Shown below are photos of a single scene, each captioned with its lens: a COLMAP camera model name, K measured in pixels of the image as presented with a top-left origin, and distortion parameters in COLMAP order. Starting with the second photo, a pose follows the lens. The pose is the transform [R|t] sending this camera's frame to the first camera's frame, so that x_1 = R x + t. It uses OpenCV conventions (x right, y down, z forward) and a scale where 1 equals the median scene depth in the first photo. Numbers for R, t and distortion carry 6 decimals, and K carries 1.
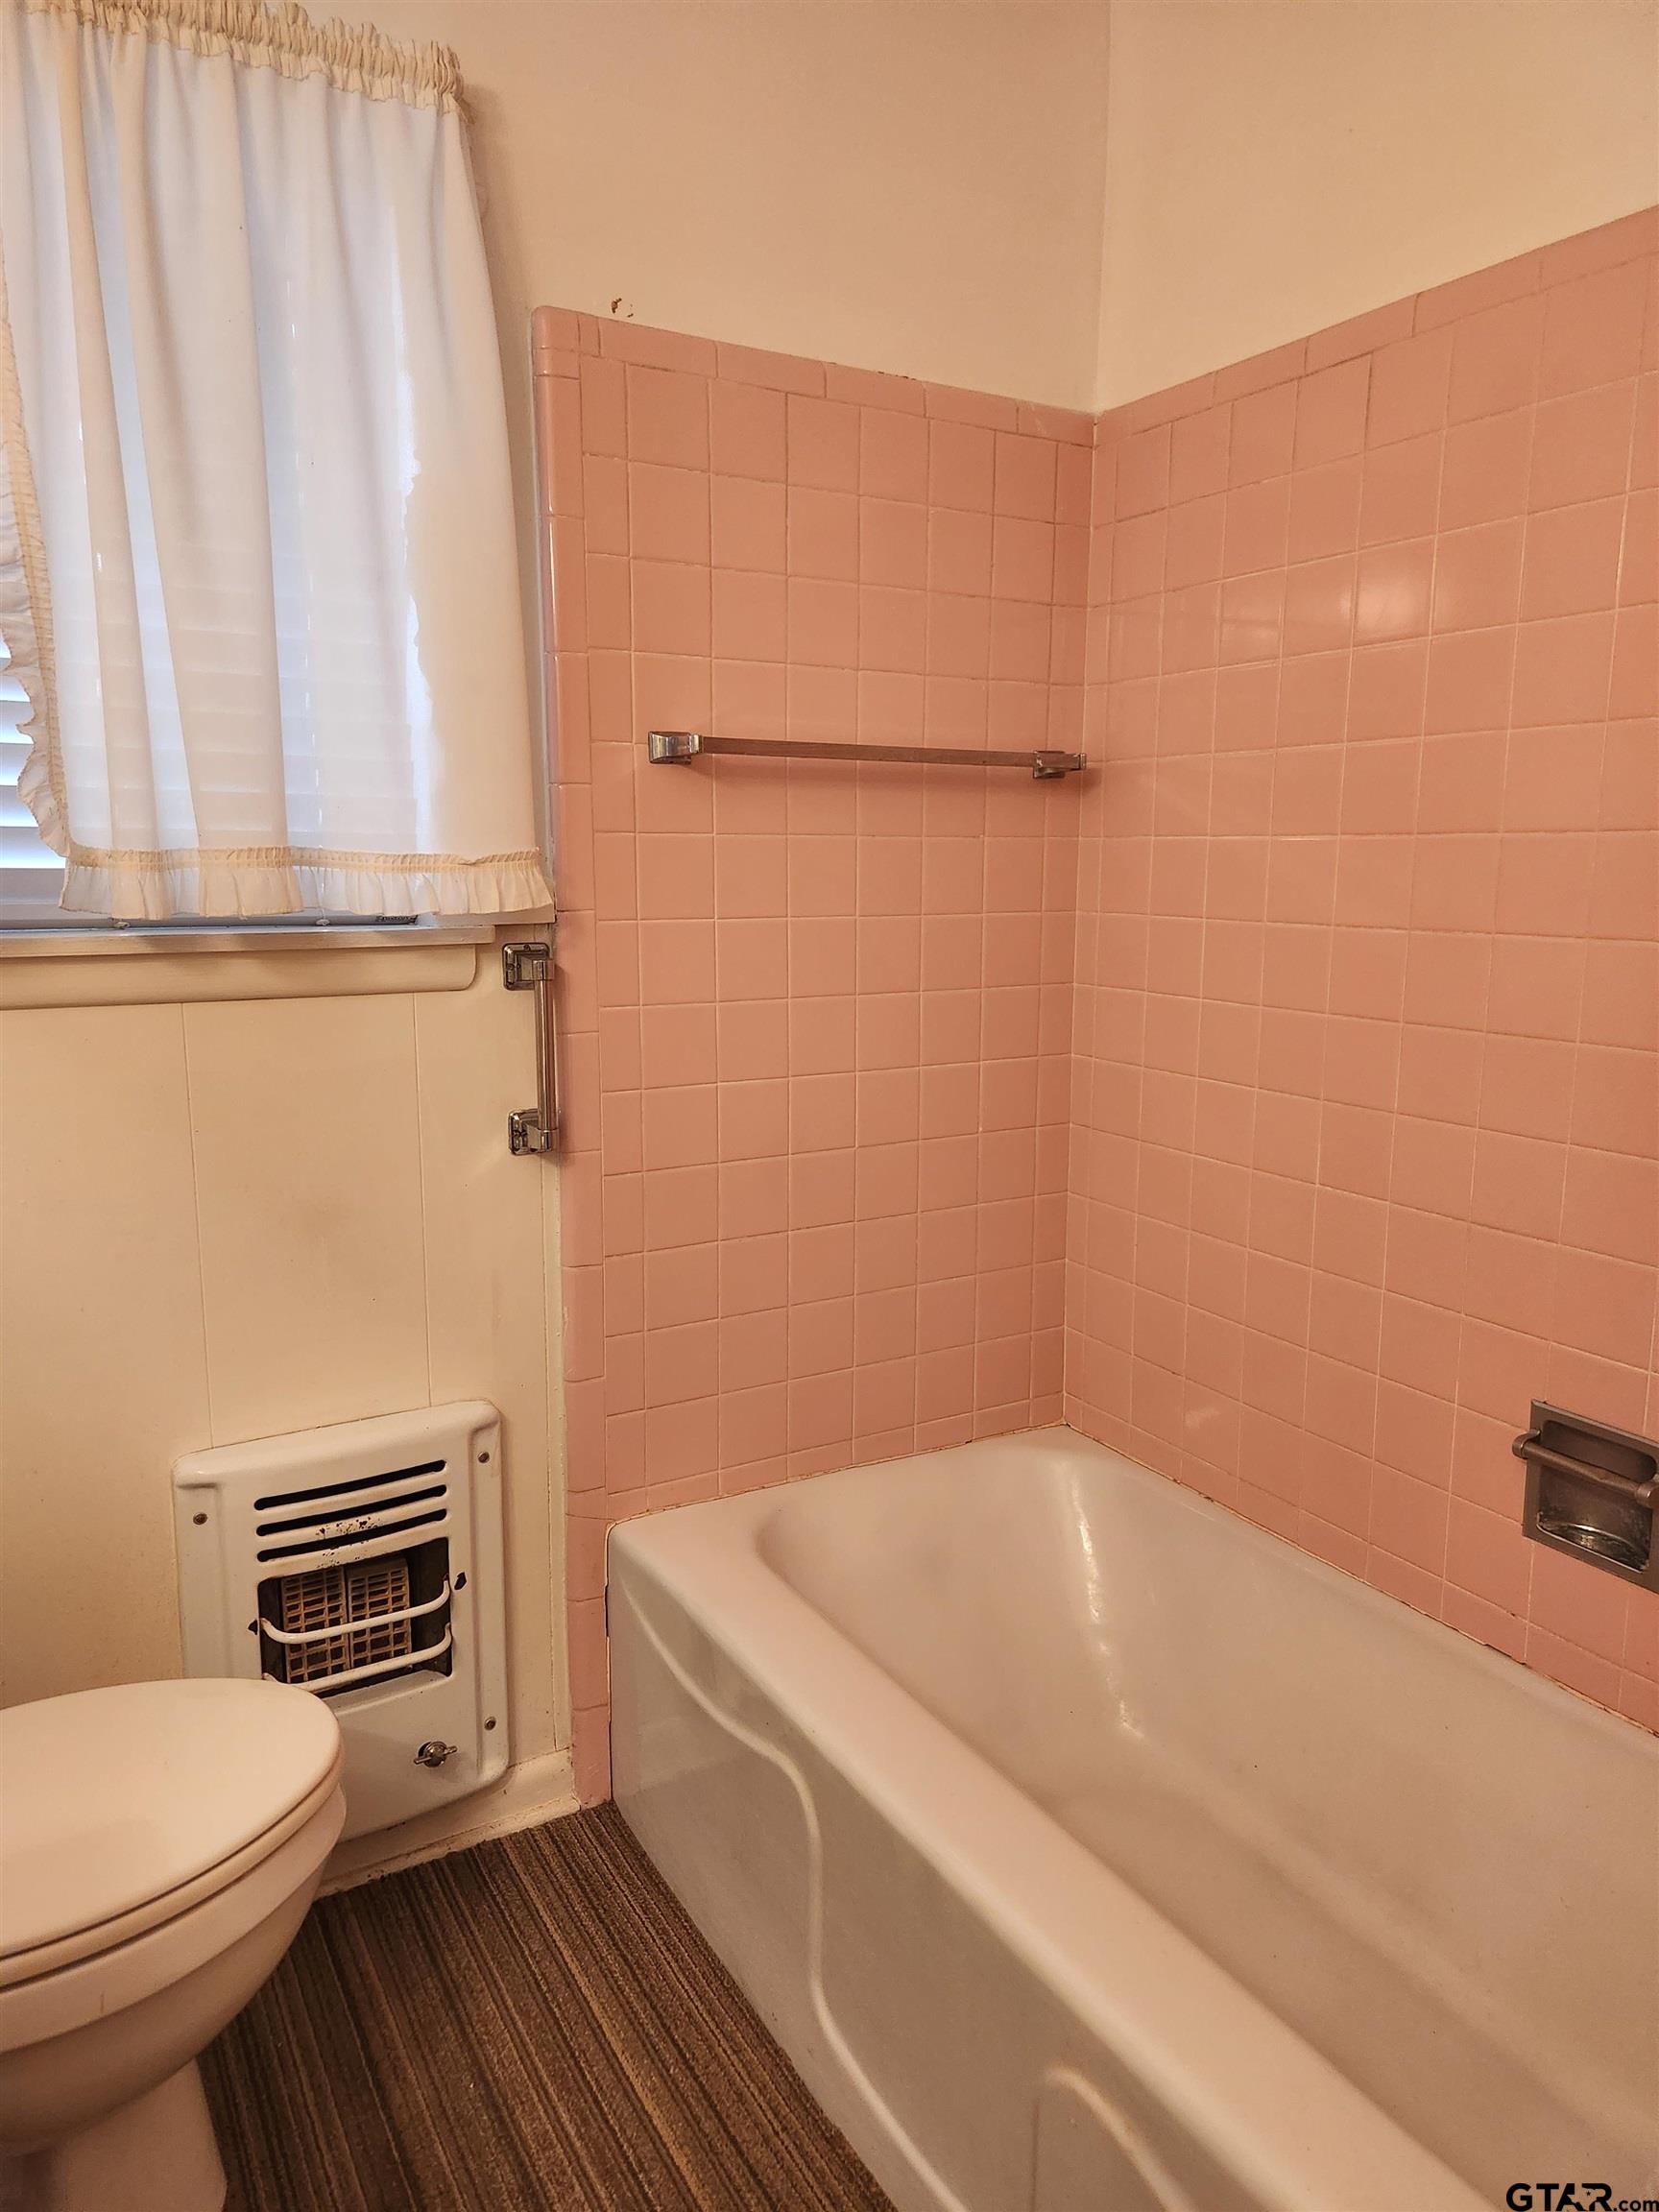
lens RADIAL K [[1462.4, 0, 821.0], [0, 1462.4, 1081.9], [0, 0, 1]] dist [0.067220, -0.058941]
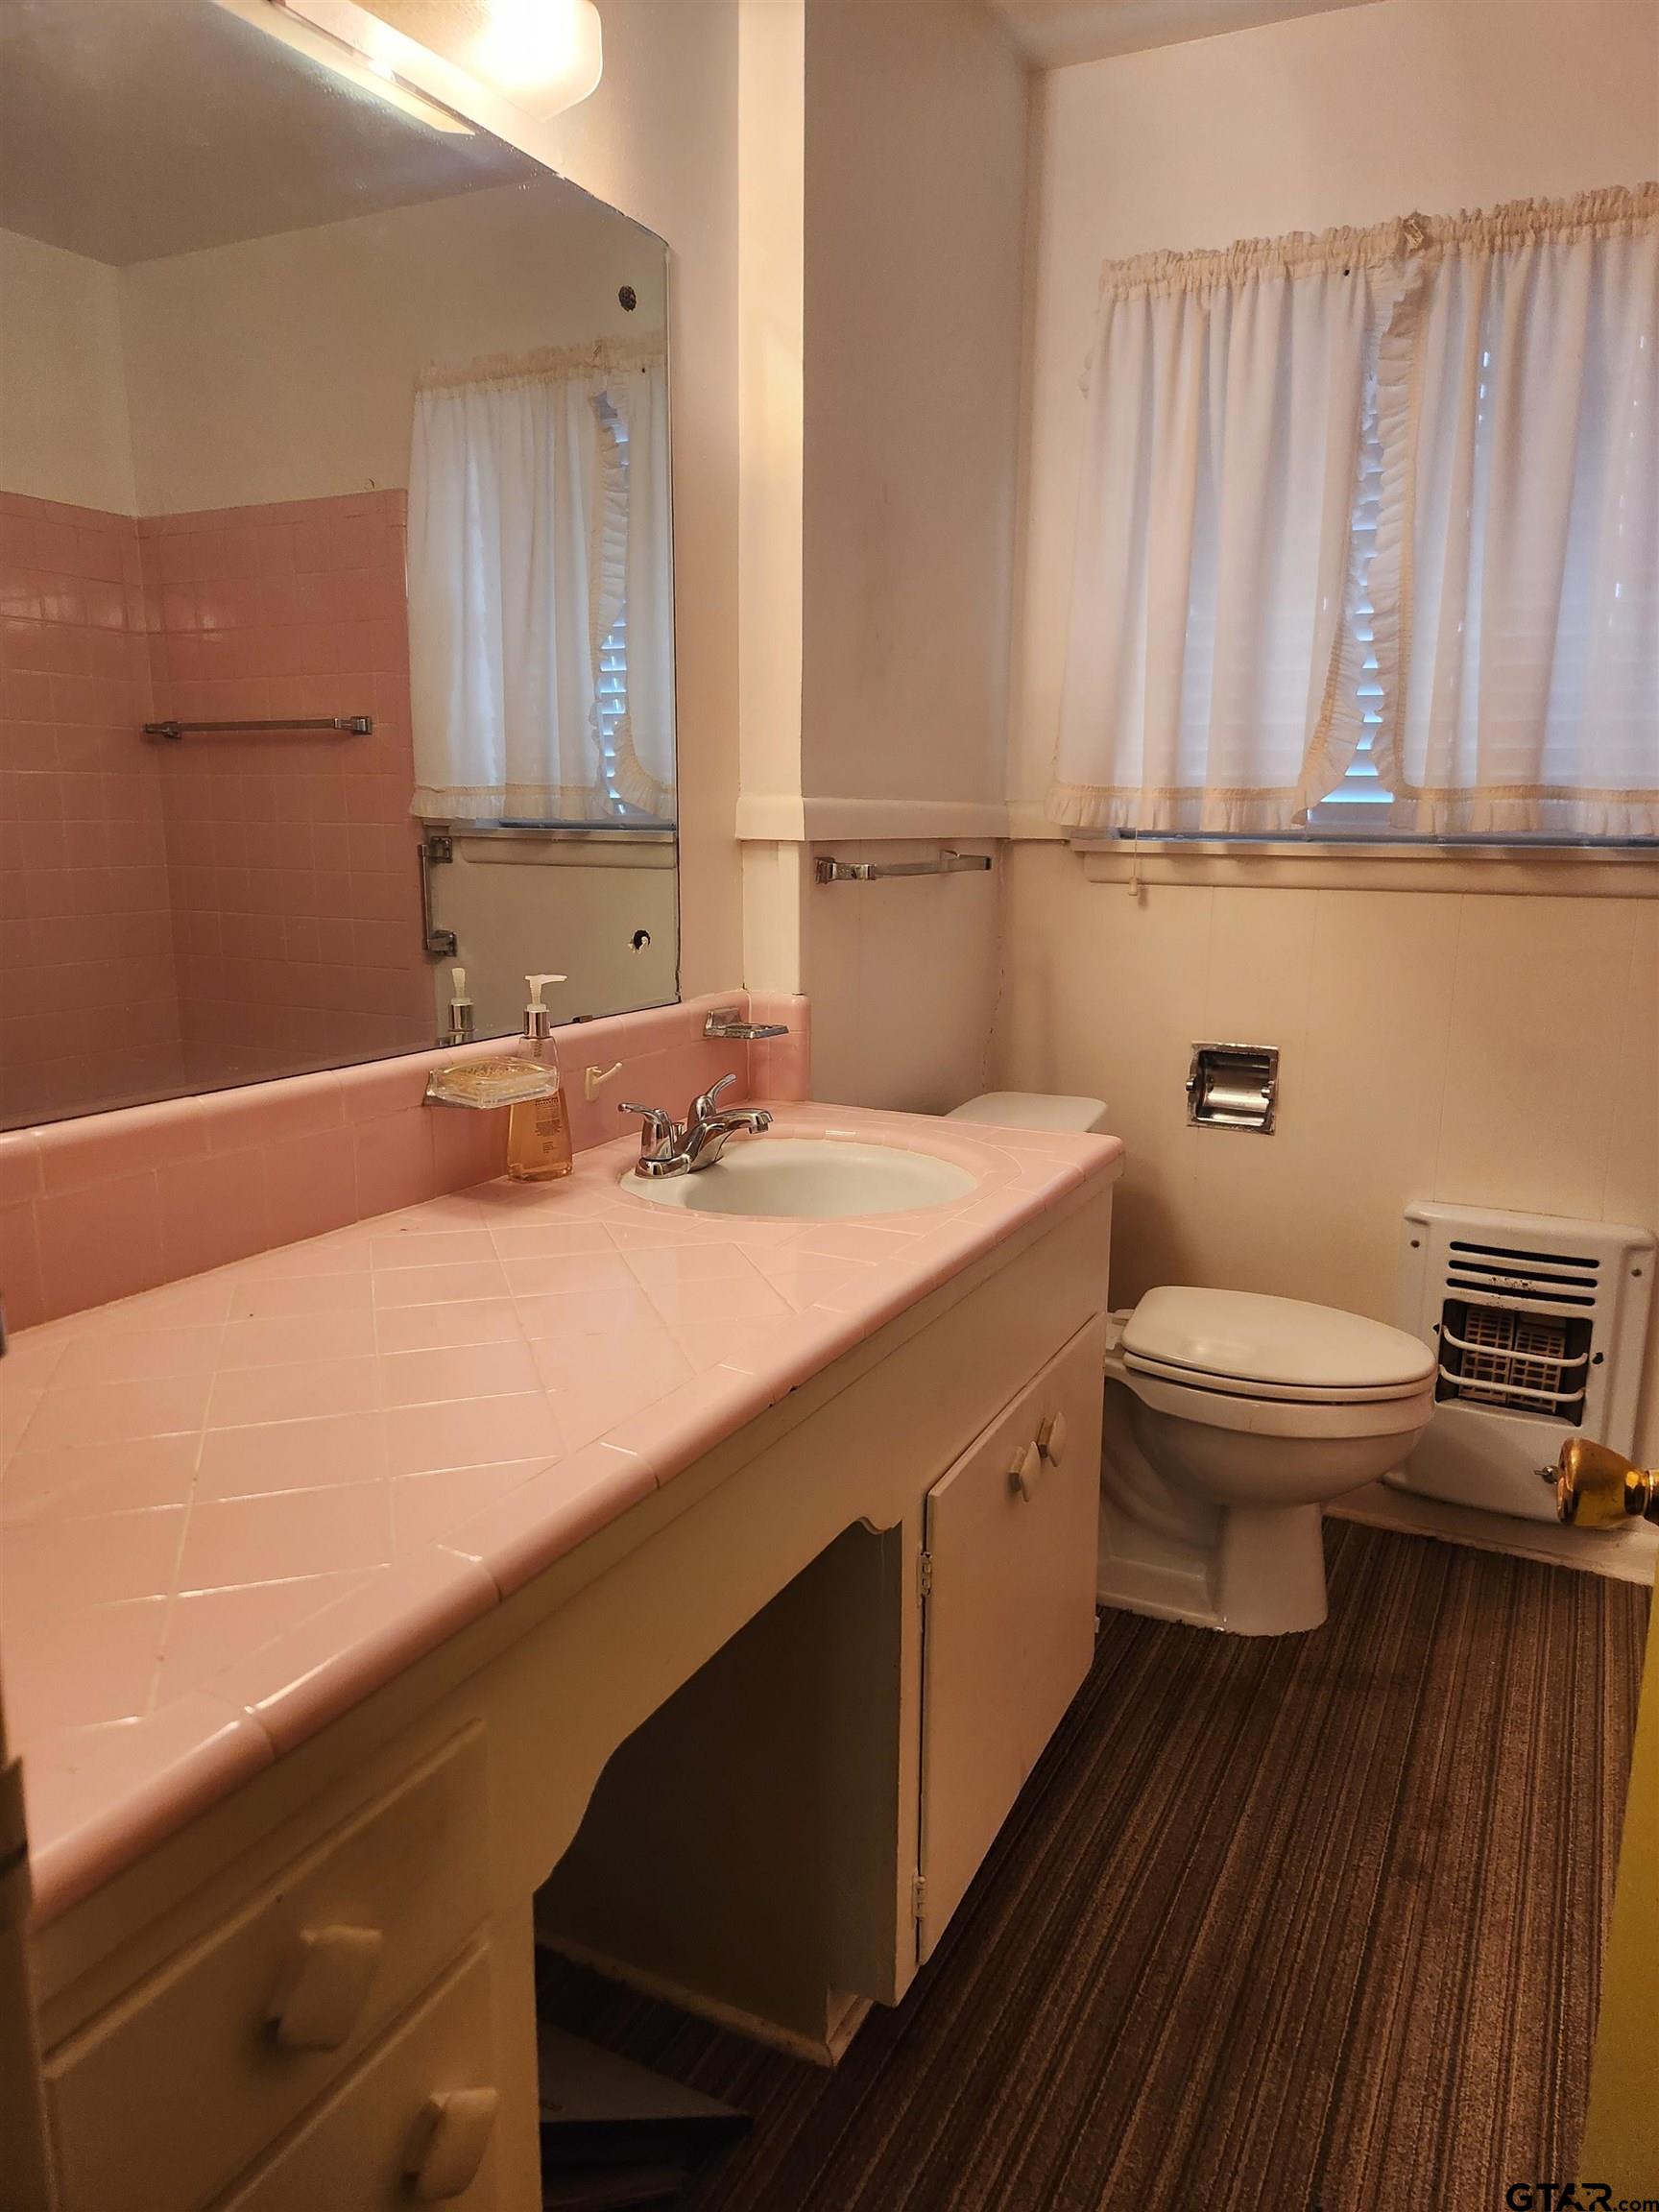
lens RADIAL K [[1462.4, 0, 821.0], [0, 1462.4, 1081.9], [0, 0, 1]] dist [0.067220, -0.058941]
pose [[0.528493, 0.159265, -0.833864, 0.496230], [-0.145772, 0.984680, 0.095681, 0.084722], [0.836329, 0.070987, 0.543613, -0.326781]]
